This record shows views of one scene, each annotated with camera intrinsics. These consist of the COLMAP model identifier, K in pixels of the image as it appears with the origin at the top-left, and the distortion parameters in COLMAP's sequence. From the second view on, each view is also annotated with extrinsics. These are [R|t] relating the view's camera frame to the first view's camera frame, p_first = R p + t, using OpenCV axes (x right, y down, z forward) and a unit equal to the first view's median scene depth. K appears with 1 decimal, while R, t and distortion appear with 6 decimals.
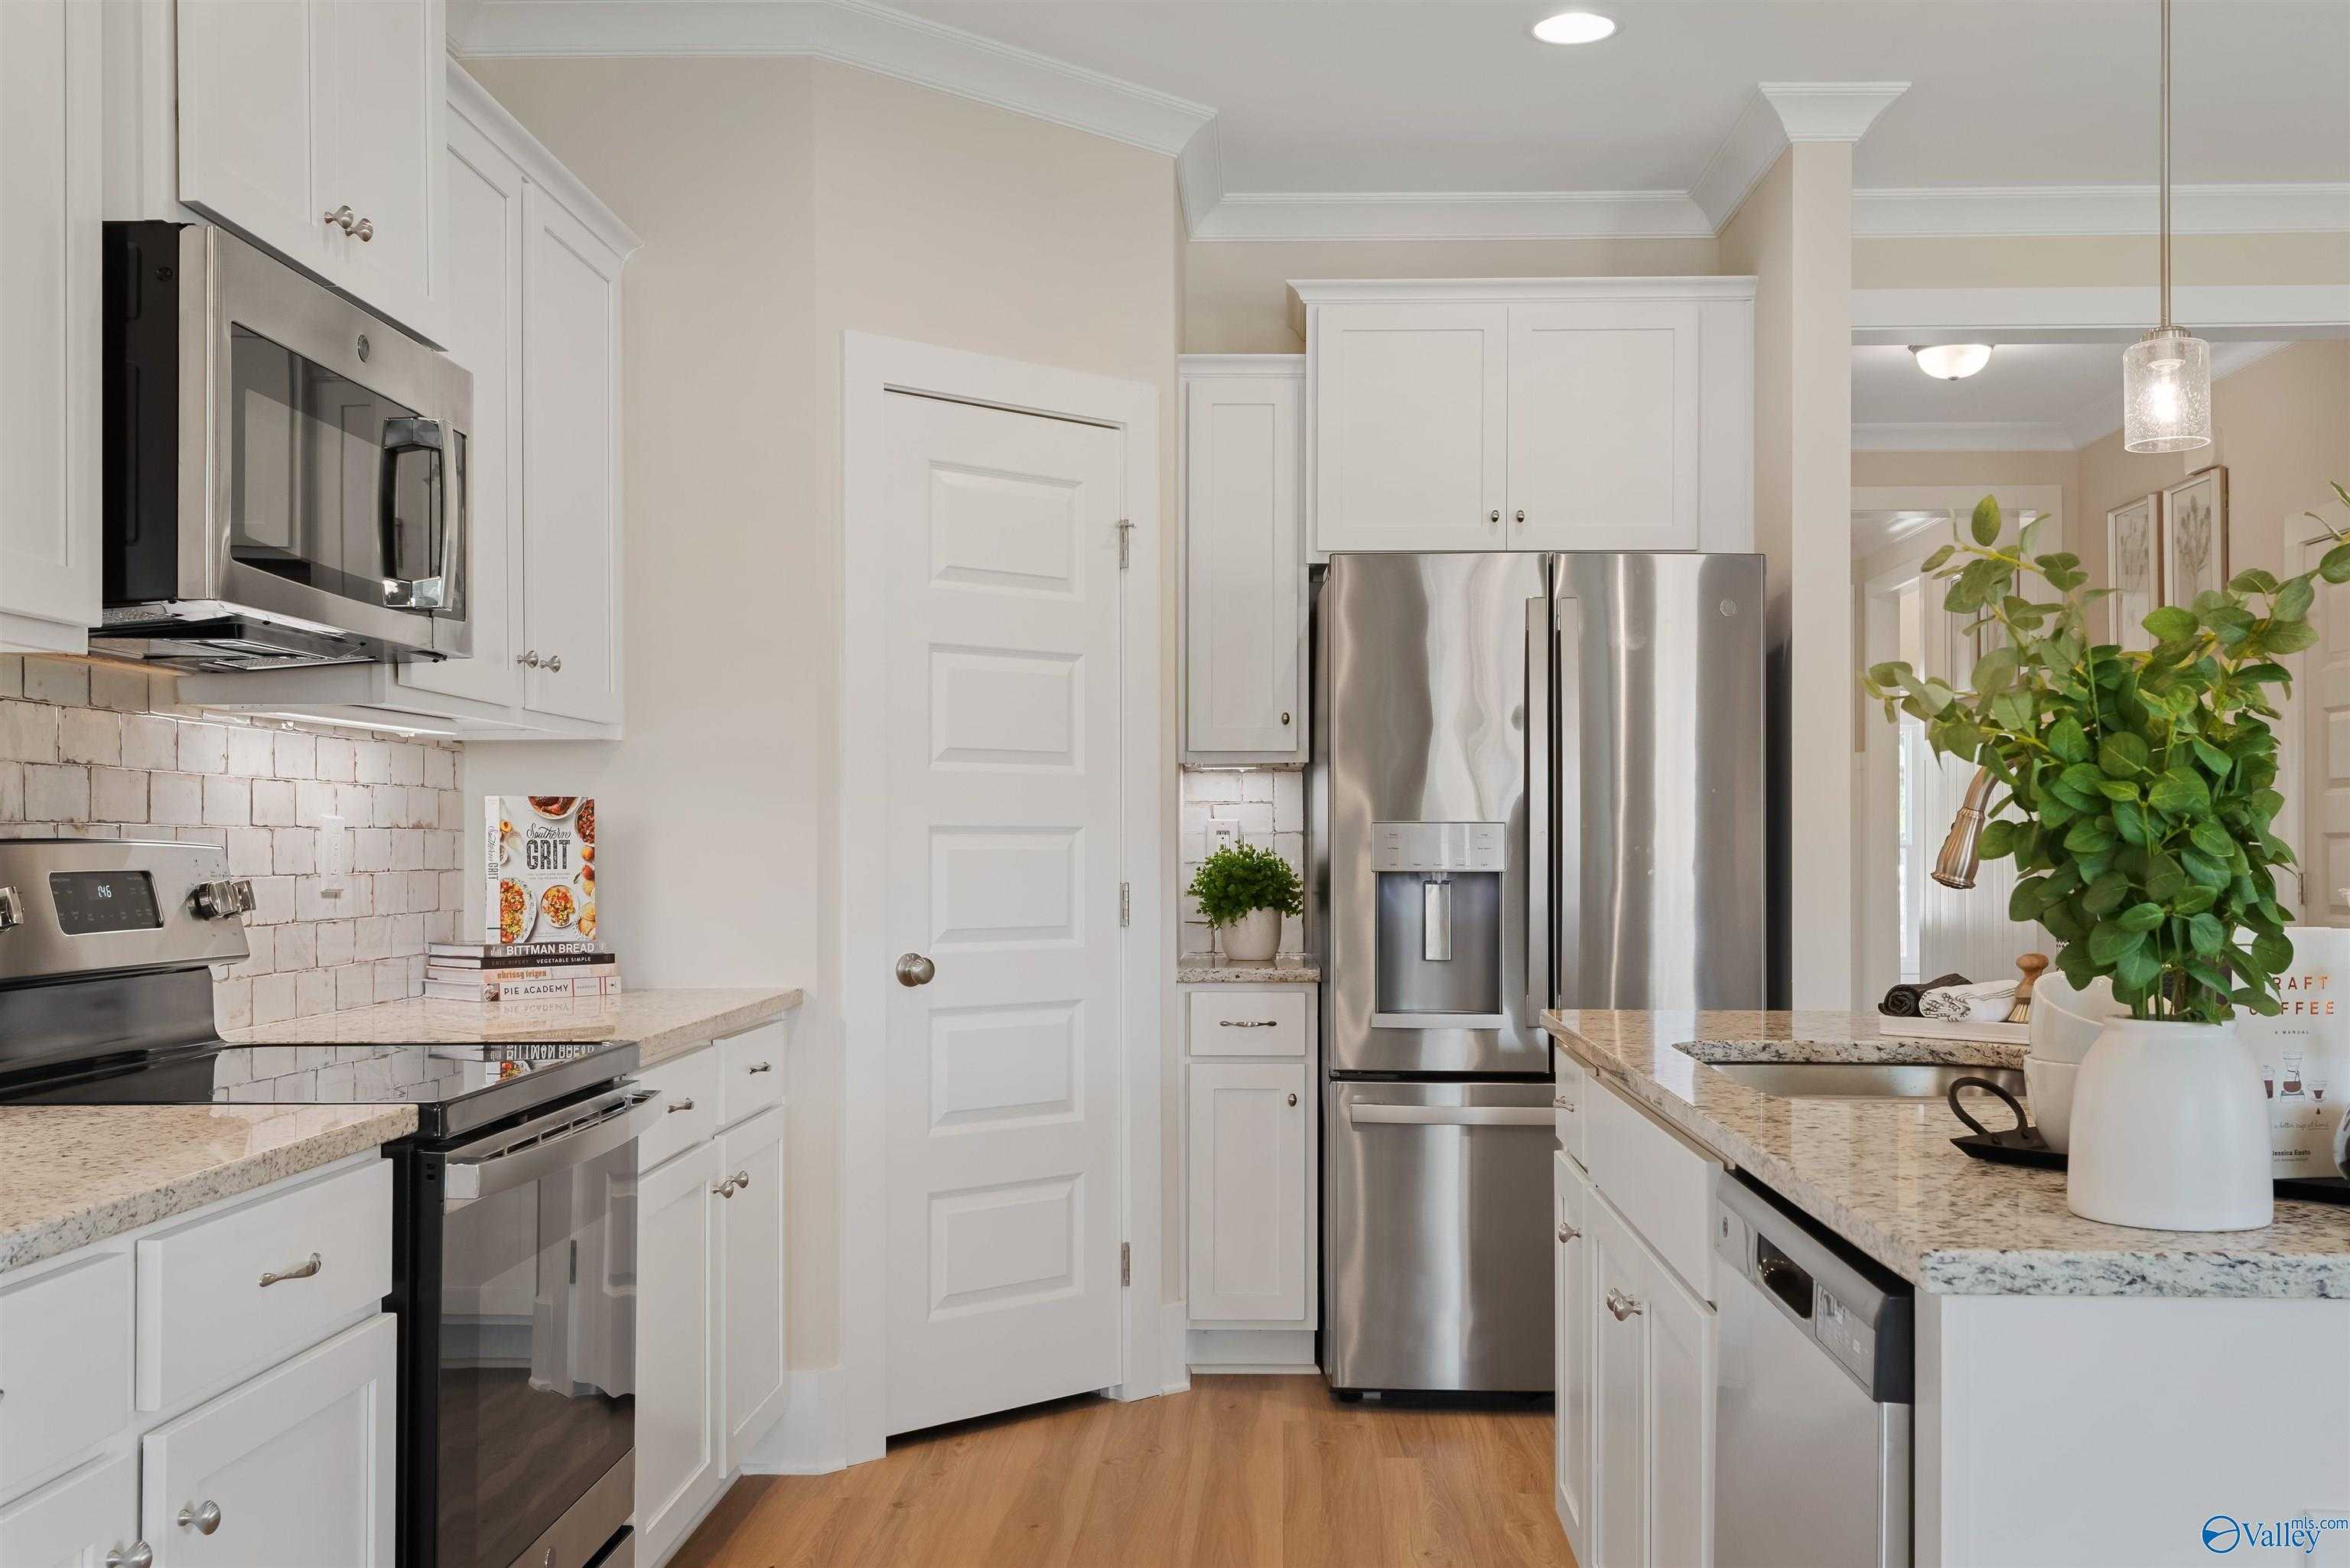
lens RADIAL K [[2238.2, 0, 1126.9], [0, 2238.2, 824.2], [0, 0, 1]] dist [0.027446, 0.000000]
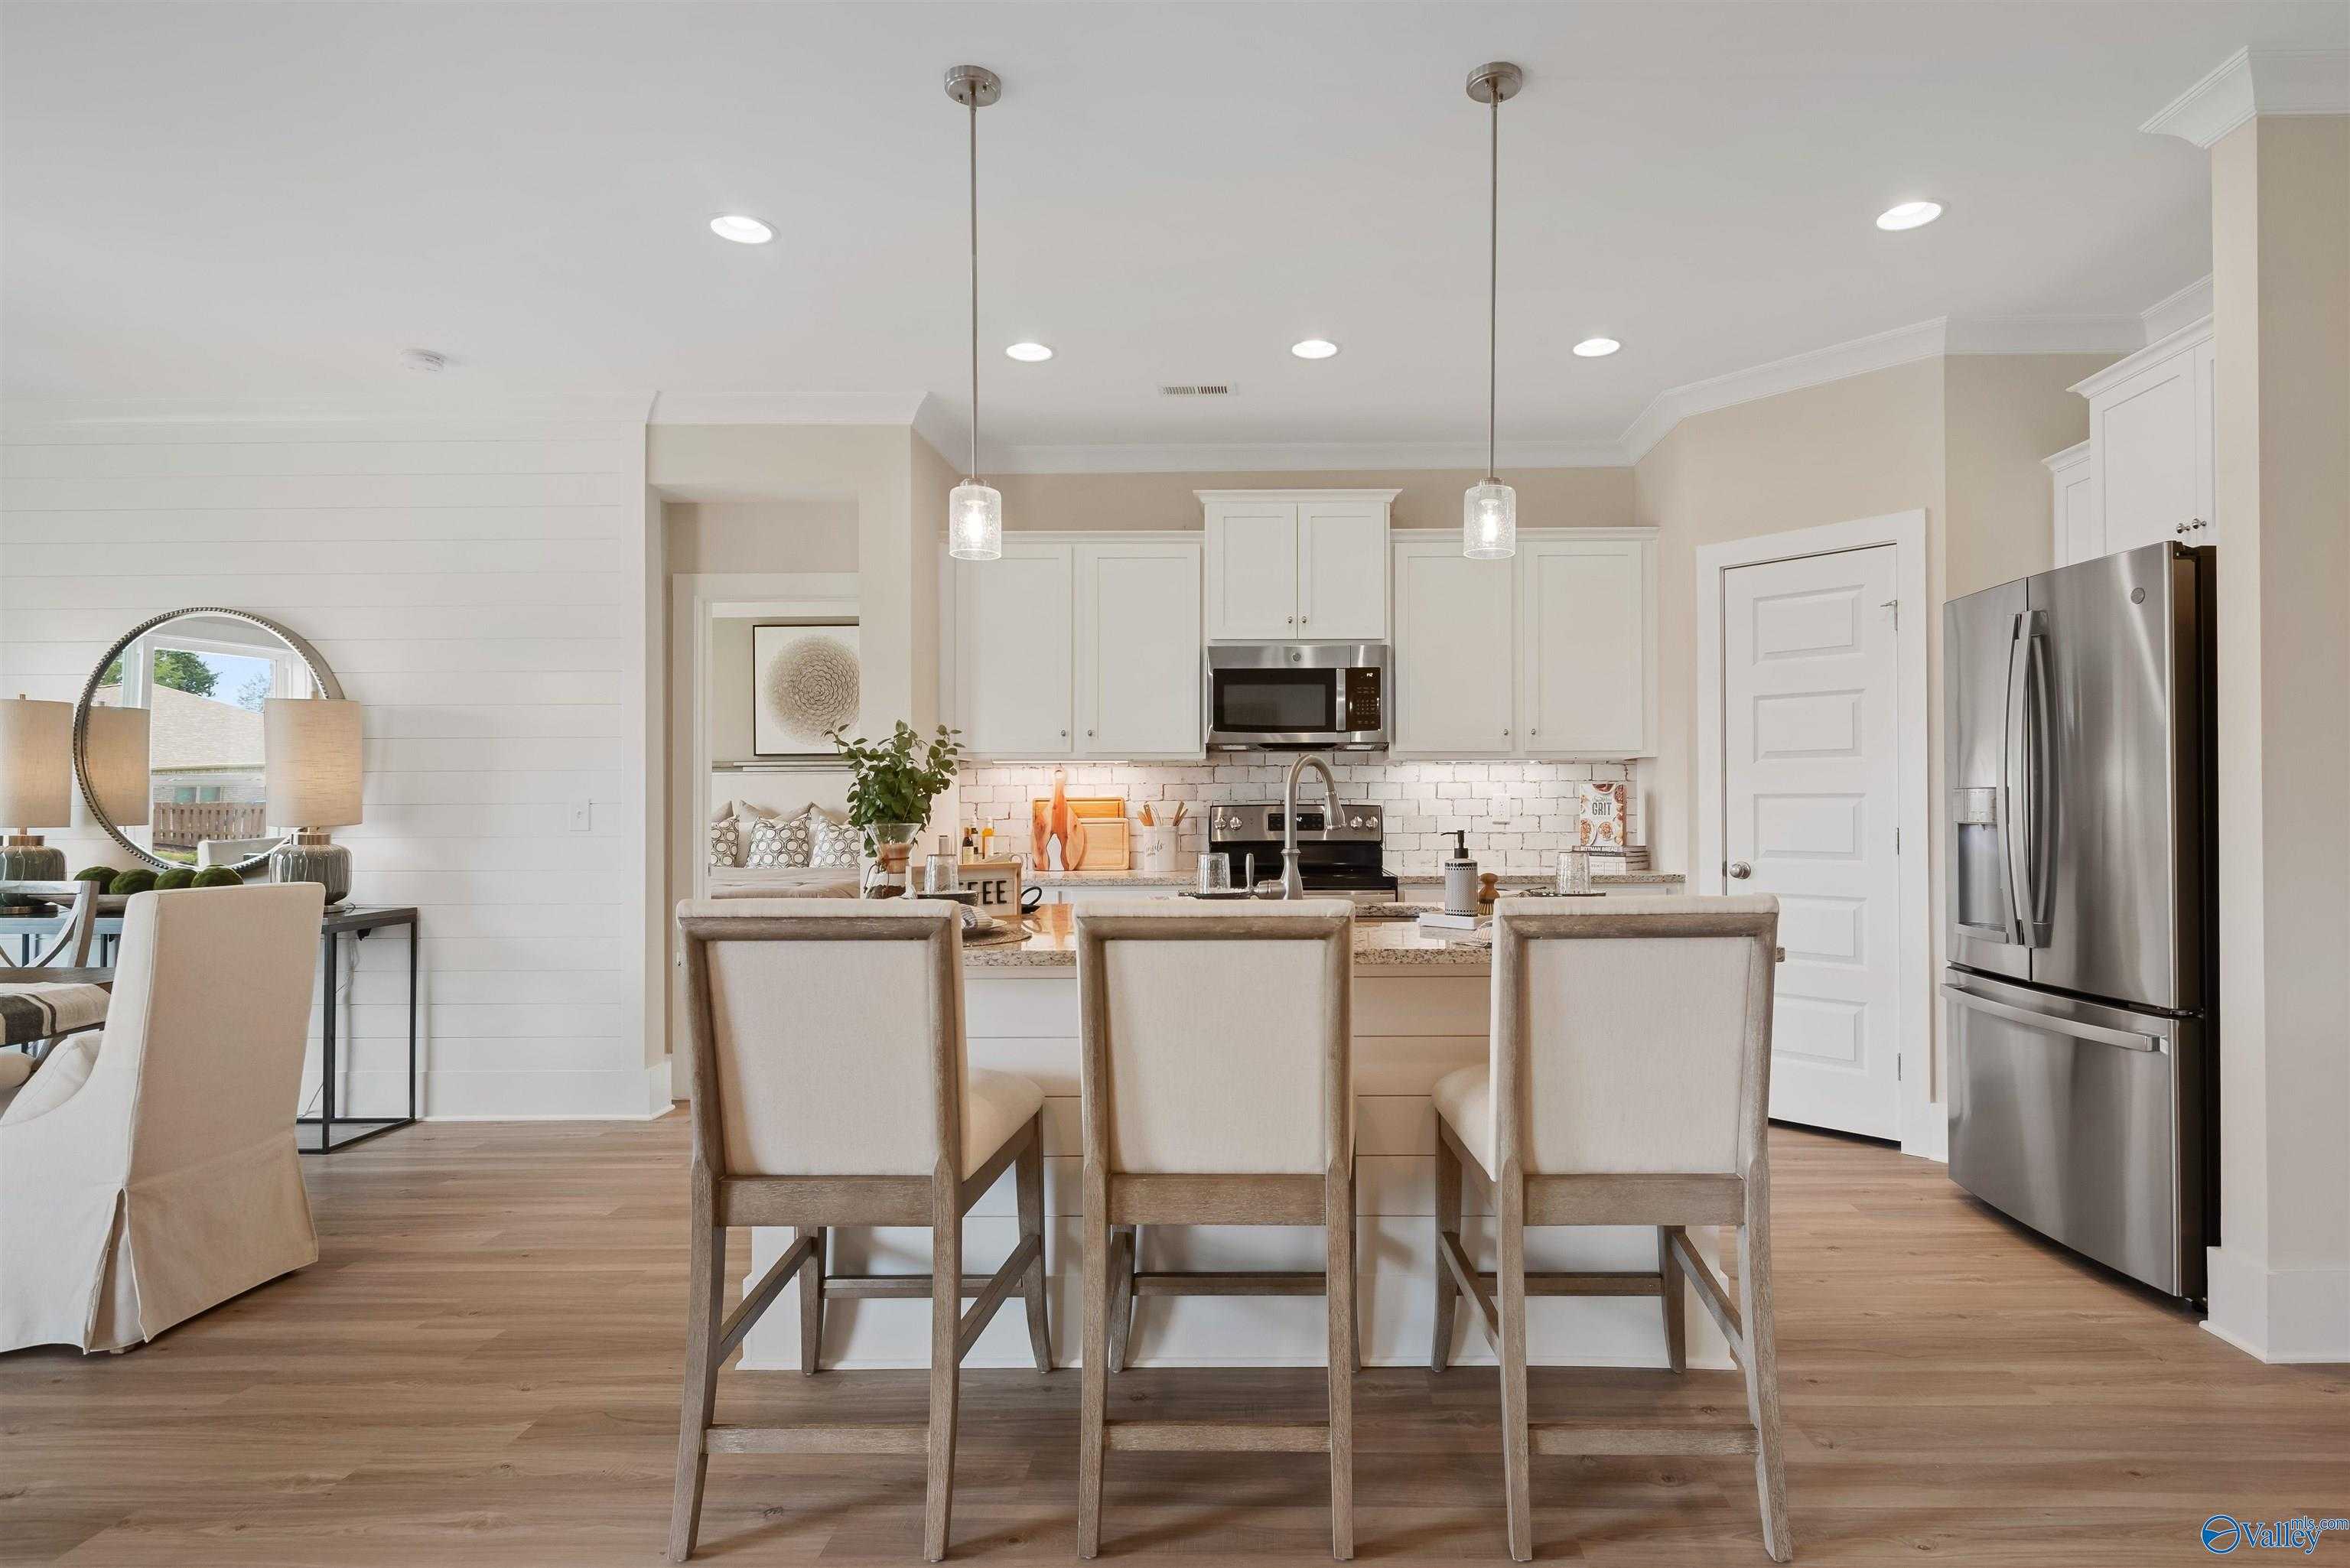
lens RADIAL K [[1216.1, 0, 1260.0], [0, 1216.1, 796.4], [0, 0, 1]] dist [0.000715, -0.001189]
pose [[0.028115, -0.006458, -0.999584, 0.951942], [0.015467, 0.999862, -0.006025, 0.002586], [0.999485, -0.015291, 0.028211, 0.580870]]
